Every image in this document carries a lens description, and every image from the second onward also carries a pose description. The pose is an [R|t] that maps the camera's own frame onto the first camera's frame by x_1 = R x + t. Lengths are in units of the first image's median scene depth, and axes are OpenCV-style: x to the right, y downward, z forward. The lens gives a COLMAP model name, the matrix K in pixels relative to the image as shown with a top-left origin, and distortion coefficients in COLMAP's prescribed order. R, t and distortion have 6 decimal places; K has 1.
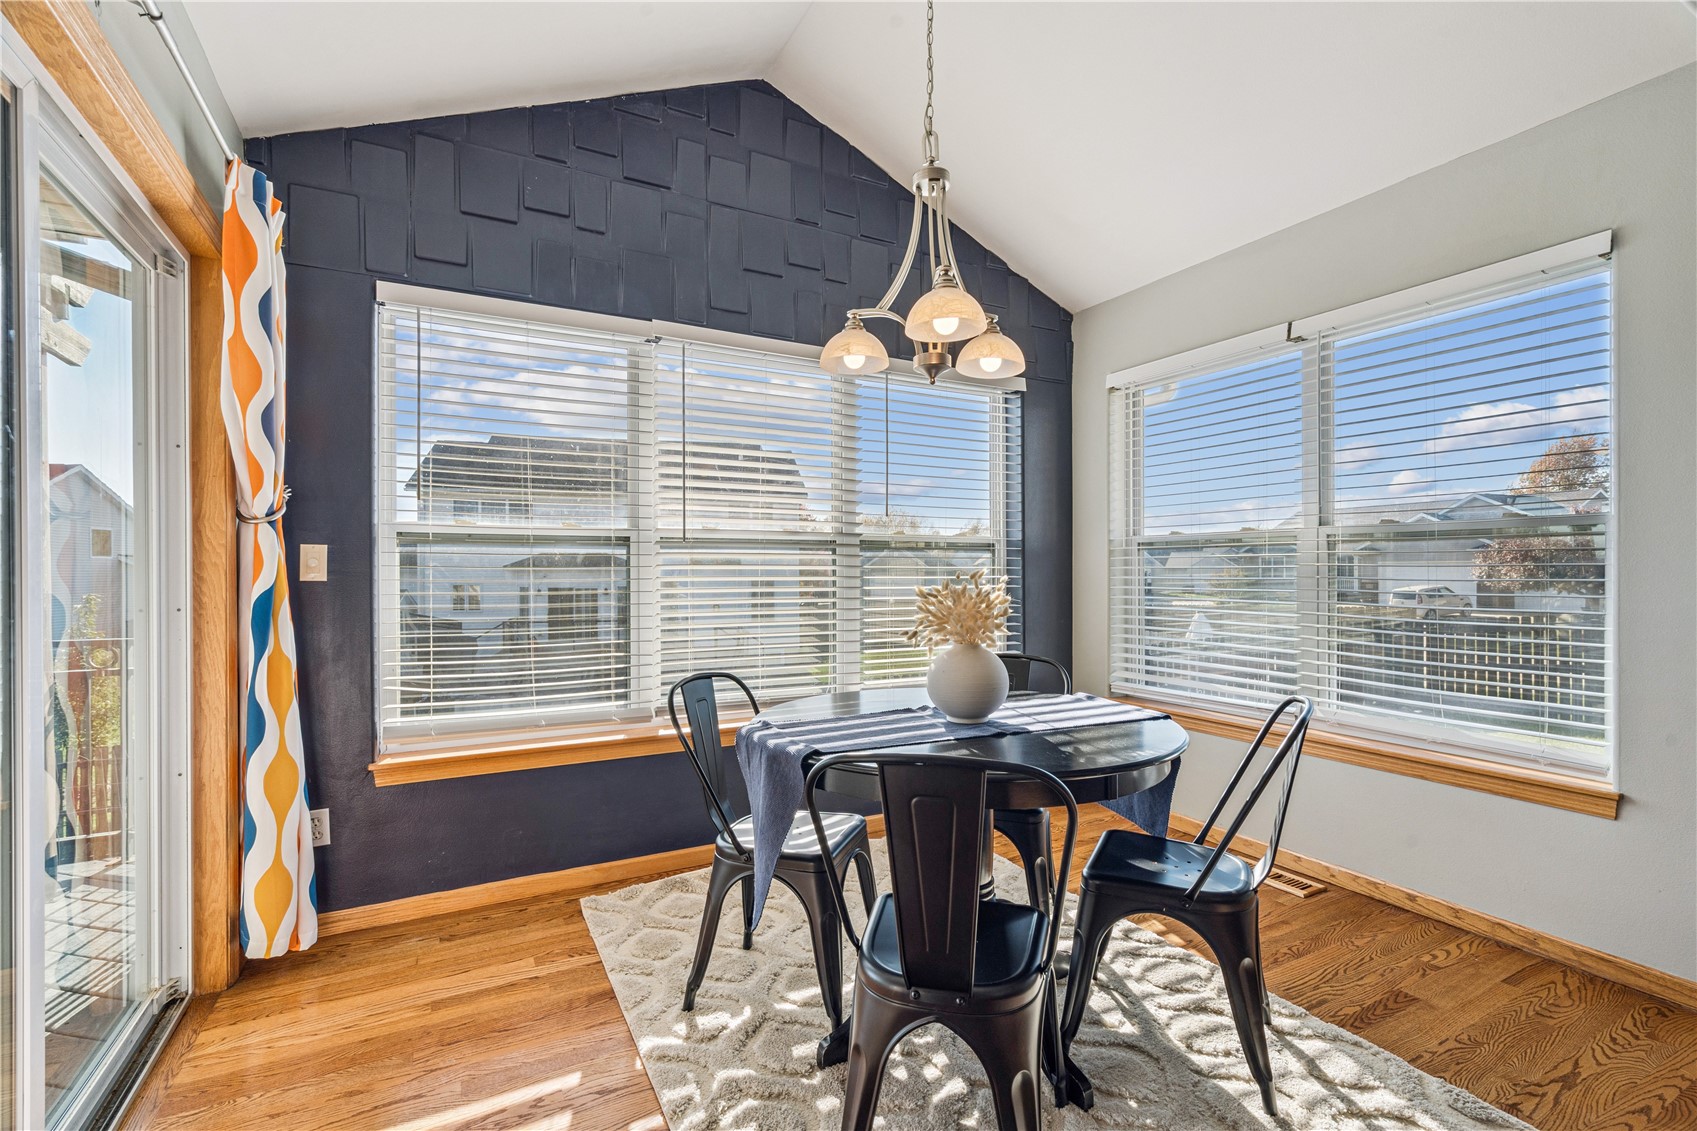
lens RADIAL K [[761.9, 0, 848.5], [0, 761.9, 565.5], [0, 0, 1]] dist [-0.000110, 0.000707]
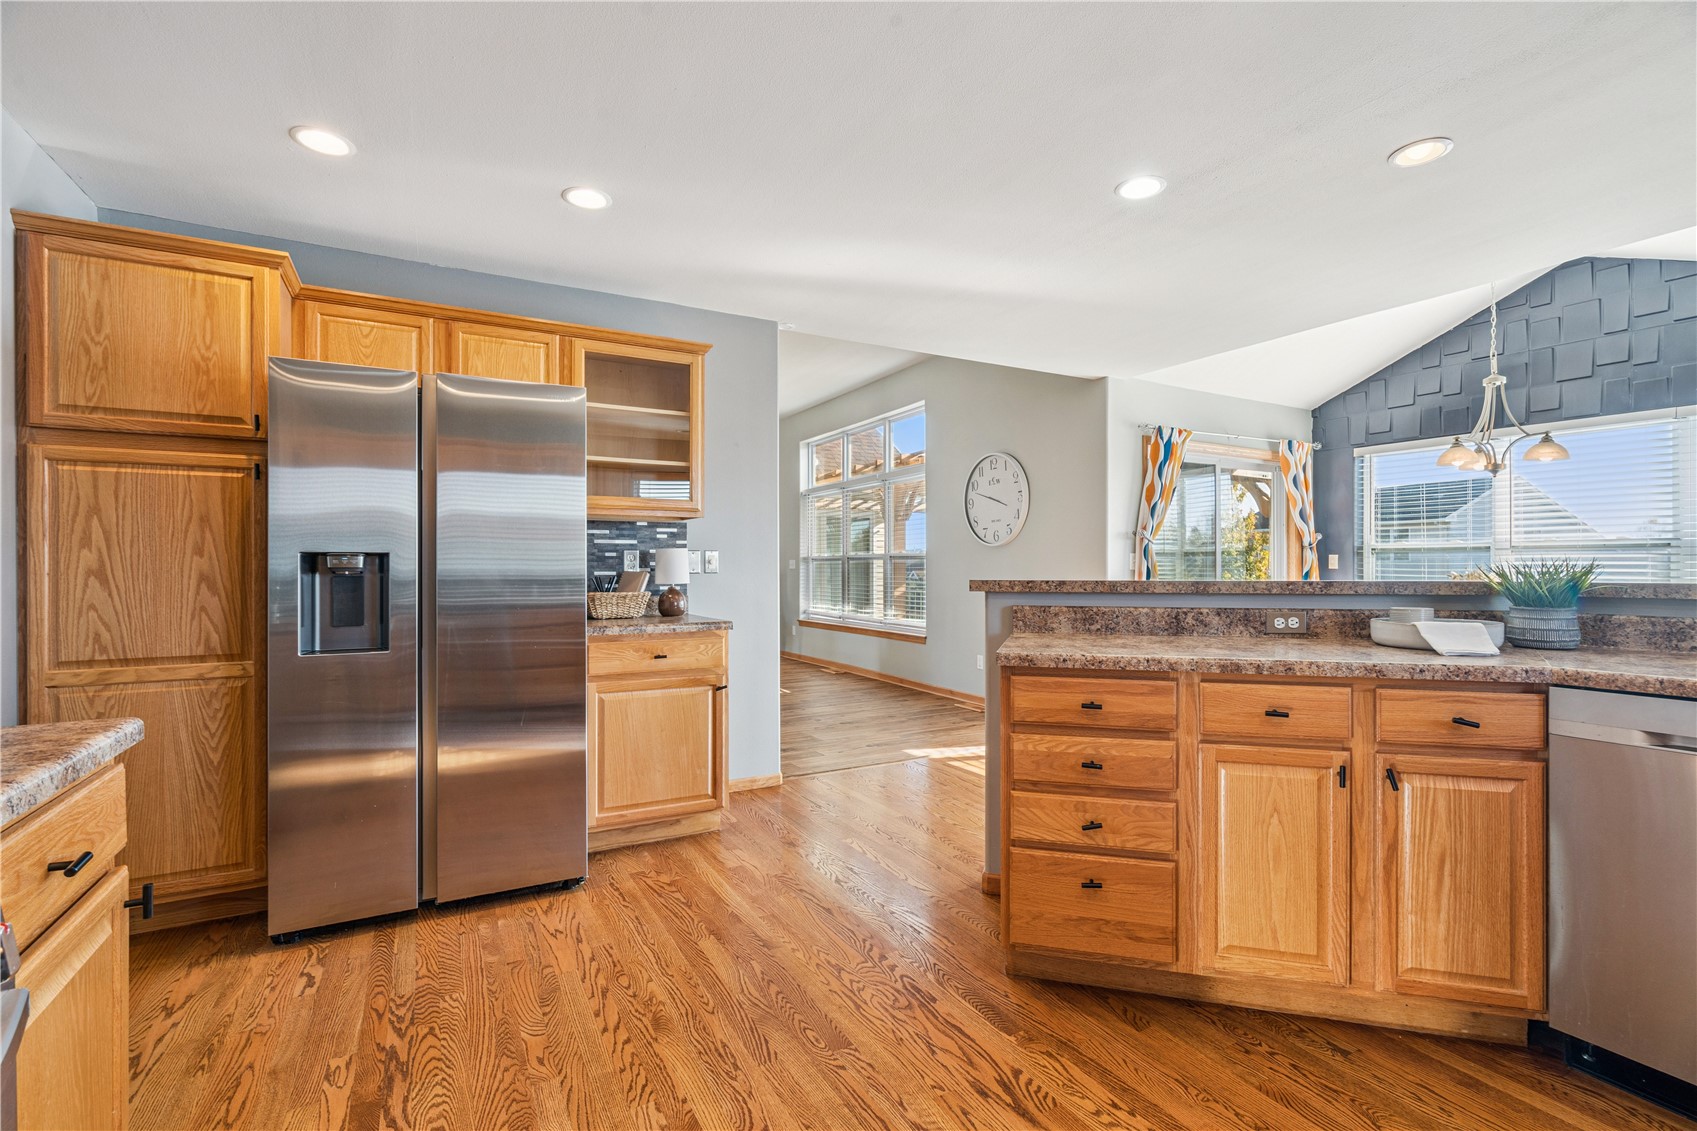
lens RADIAL K [[761.9, 0, 848.5], [0, 761.9, 565.5], [0, 0, 1]] dist [-0.000110, 0.000707]
pose [[0.020318, 0.005478, -0.999779, 1.876520], [0.007148, 0.999959, 0.005624, -0.016774], [0.999768, -0.007260, 0.020278, -0.723063]]
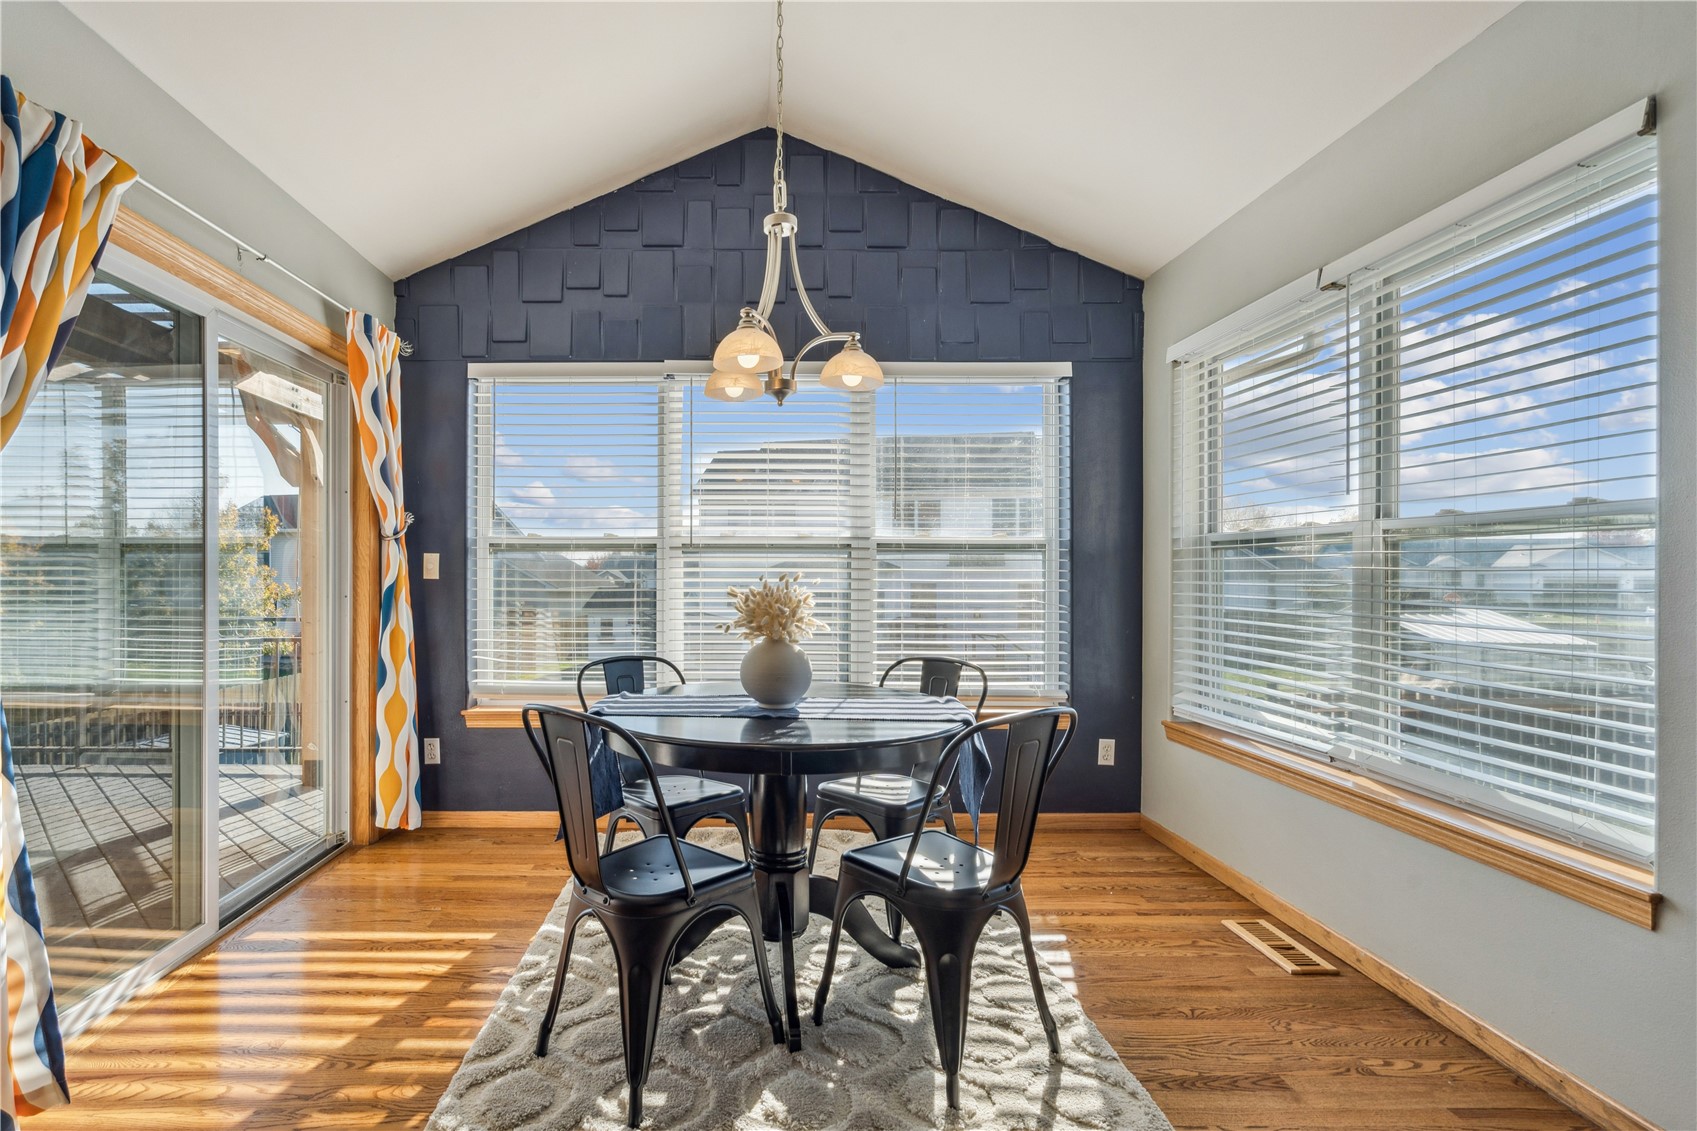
lens RADIAL K [[809.9, 0, 729.3], [0, 809.9, 563.2], [0, 0, 1]] dist [0.000270, 0.000815]
pose [[0.874267, -0.001954, -0.485442, 0.524372], [-0.000263, 0.999990, -0.004499, -0.002381], [0.485445, 0.004061, 0.874258, -0.062261]]
